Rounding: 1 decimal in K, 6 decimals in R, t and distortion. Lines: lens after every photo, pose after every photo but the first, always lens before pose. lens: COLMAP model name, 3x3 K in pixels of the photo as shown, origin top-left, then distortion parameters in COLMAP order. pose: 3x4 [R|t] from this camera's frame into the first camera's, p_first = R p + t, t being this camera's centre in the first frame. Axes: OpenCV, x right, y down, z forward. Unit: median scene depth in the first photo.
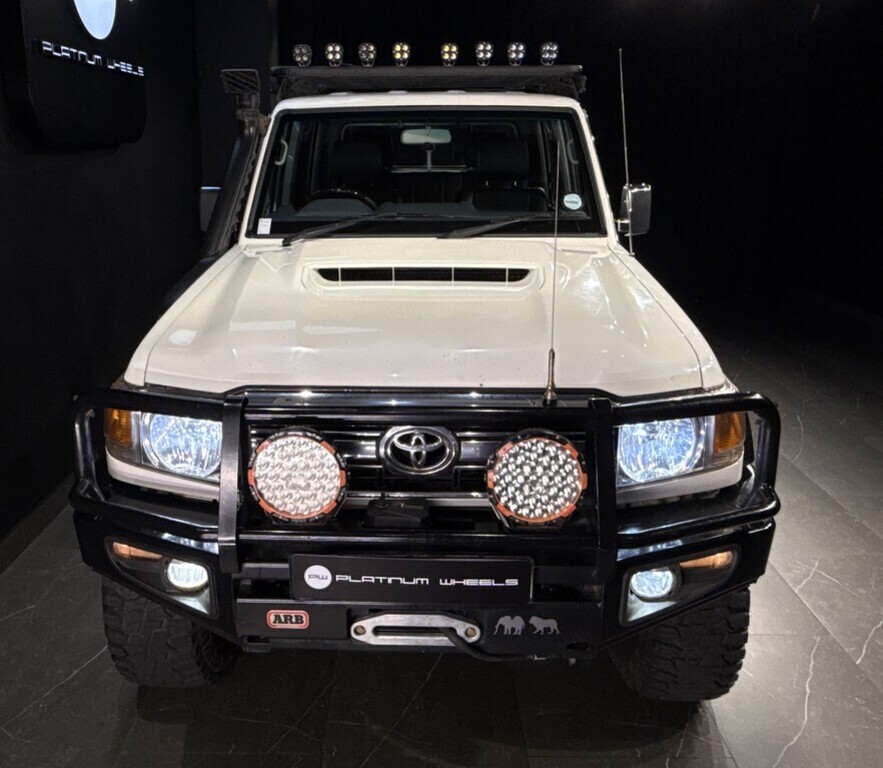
lens RADIAL K [[767.0, 0, 393.1], [0, 767.0, 325.2], [0, 0, 1]] dist [0.001134, 0.004146]
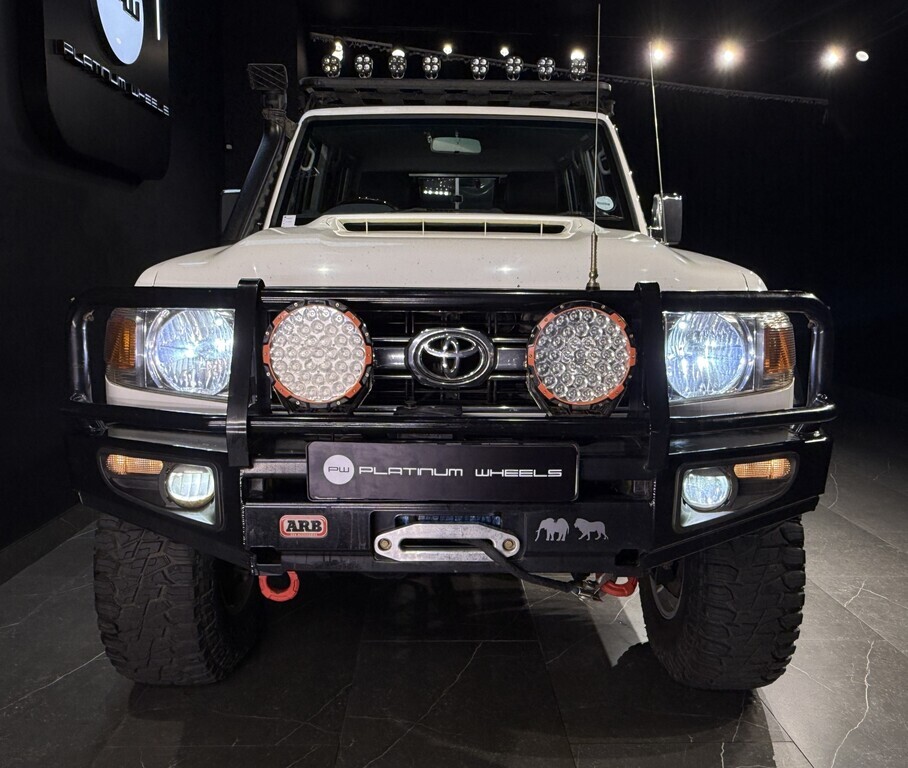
lens RADIAL K [[768.5, 0, 454.0], [0, 768.5, 384.0], [0, 0, 1]] dist [0.000034, 0.007056]
pose [[0.998834, 0.008721, 0.047484, -0.006178], [-0.003730, 0.994549, -0.104206, 0.264505], [-0.048133, 0.103907, 0.993422, 0.079207]]
